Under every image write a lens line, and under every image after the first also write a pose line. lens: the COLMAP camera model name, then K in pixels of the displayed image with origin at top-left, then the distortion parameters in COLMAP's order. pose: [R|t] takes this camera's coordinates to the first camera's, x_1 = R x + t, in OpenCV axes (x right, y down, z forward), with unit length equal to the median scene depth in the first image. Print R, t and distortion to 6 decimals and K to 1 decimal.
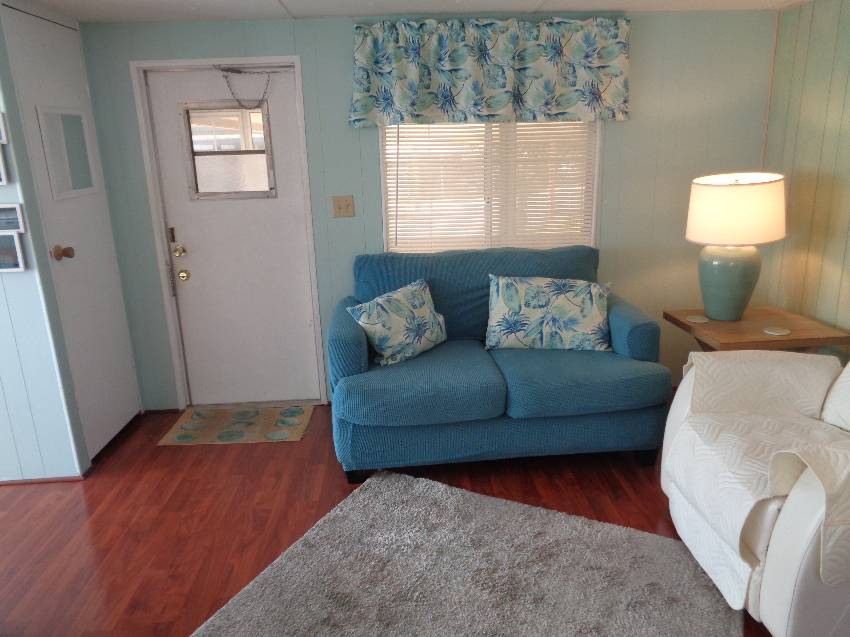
lens RADIAL K [[634.8, 0, 424.6], [0, 634.8, 317.8], [0, 0, 1]] dist [-0.000792, 0.008176]
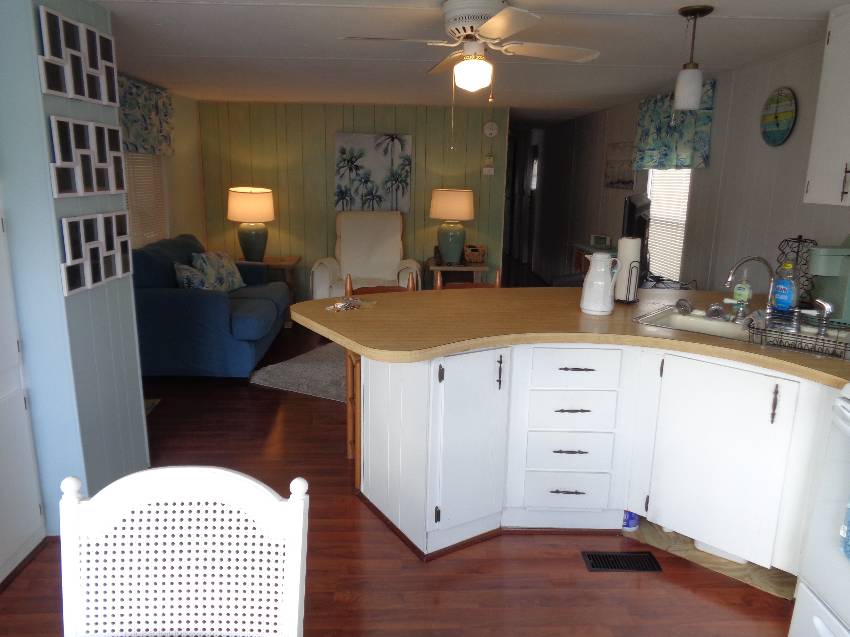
lens RADIAL K [[634.8, 0, 424.5], [0, 634.8, 317.7], [0, 0, 1]] dist [-0.000792, 0.008176]
pose [[0.027923, -0.195326, 0.980341, -1.412462], [0.250013, 0.950918, 0.182343, -0.062580], [-0.967840, 0.240007, 0.075386, 0.381675]]
